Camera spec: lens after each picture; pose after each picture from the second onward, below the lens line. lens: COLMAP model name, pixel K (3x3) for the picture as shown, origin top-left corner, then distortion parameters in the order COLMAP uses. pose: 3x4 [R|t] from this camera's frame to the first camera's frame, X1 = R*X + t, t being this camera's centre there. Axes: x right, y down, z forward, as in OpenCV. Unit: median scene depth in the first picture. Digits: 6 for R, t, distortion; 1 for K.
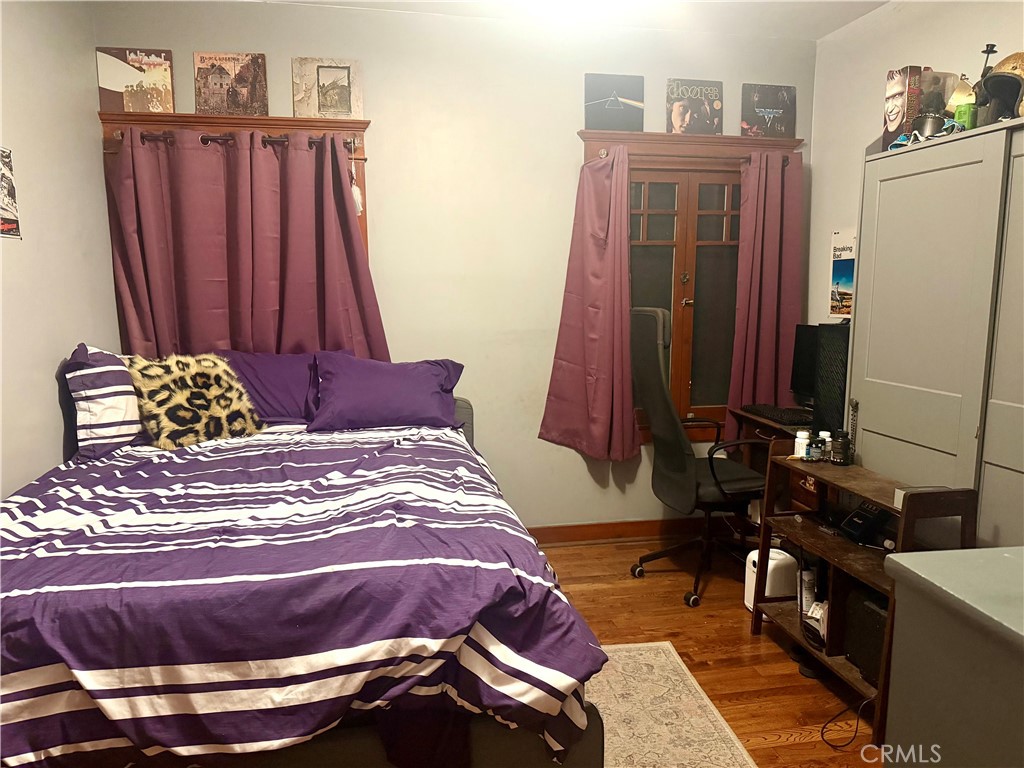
lens RADIAL K [[703.8, 0, 505.9], [0, 703.8, 386.8], [0, 0, 1]] dist [-0.023735, -0.011711]
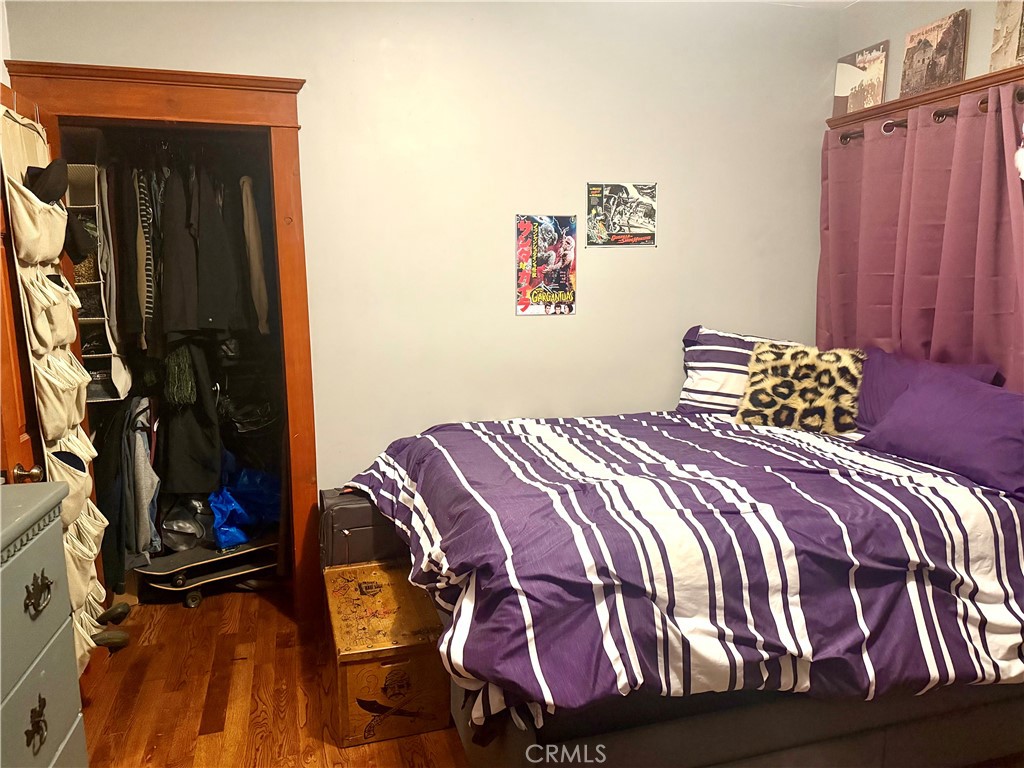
lens RADIAL K [[703.8, 0, 506.4], [0, 703.8, 381.5], [0, 0, 1]] dist [-0.023735, -0.011711]
pose [[0.086907, 0.152898, -0.984413, 0.517980], [-0.133780, 0.980993, 0.140556, -0.076894], [0.987193, 0.119479, 0.105710, 0.427895]]
